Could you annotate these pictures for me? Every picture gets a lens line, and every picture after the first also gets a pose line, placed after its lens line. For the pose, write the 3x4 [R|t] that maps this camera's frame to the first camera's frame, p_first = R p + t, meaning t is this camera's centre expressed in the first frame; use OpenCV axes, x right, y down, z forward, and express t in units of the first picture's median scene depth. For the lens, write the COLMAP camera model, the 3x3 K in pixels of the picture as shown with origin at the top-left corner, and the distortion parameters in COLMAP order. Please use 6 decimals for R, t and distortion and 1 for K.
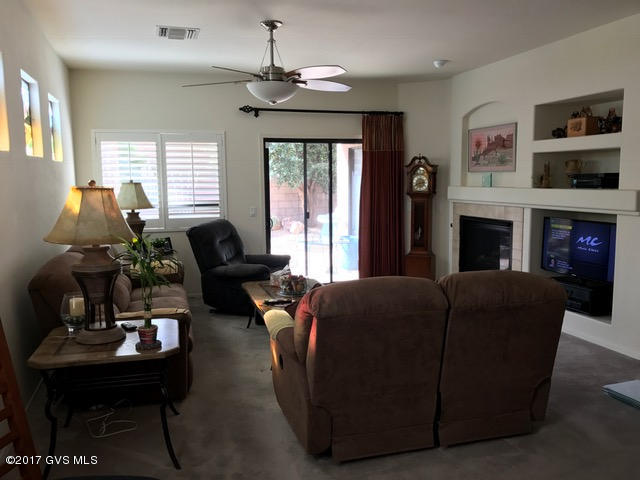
lens RADIAL K [[529.4, 0, 318.0], [0, 529.4, 237.4], [0, 0, 1]] dist [0.068005, -0.058139]
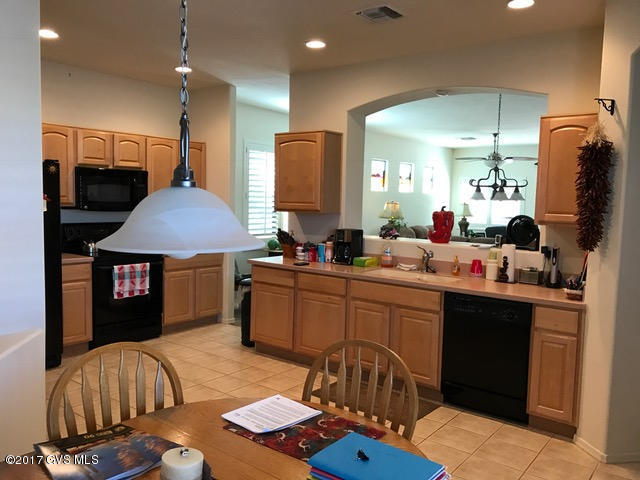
lens RADIAL K [[529.4, 0, 322.2], [0, 529.4, 239.3], [0, 0, 1]] dist [0.068005, -0.058139]
pose [[0.580762, 0.088052, -0.809297, 0.943484], [-0.124121, 0.992088, 0.018869, 0.059167], [0.804555, 0.089493, 0.587096, -0.598948]]
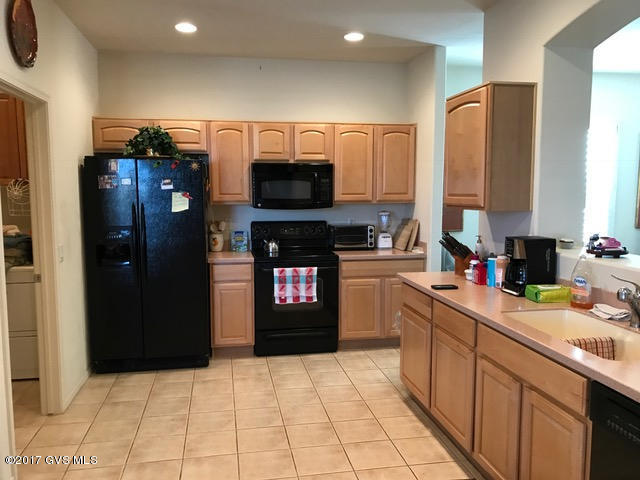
lens RADIAL K [[529.4, 0, 321.5], [0, 529.4, 240.9], [0, 0, 1]] dist [0.068005, -0.058139]
pose [[-0.100344, 0.108113, -0.989061, 0.829961], [-0.112900, 0.986421, 0.119279, 0.019738], [0.988526, 0.123634, -0.086776, -0.246239]]
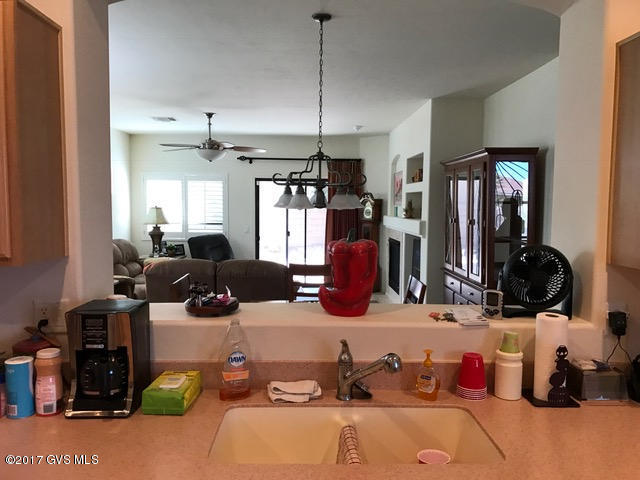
lens RADIAL K [[529.4, 0, 321.5], [0, 529.4, 238.6], [0, 0, 1]] dist [0.068005, -0.058139]
pose [[0.963261, 0.037528, -0.265932, 0.496568], [-0.050143, 0.997908, -0.040806, 0.025156], [0.263845, 0.052642, 0.963128, -0.339605]]
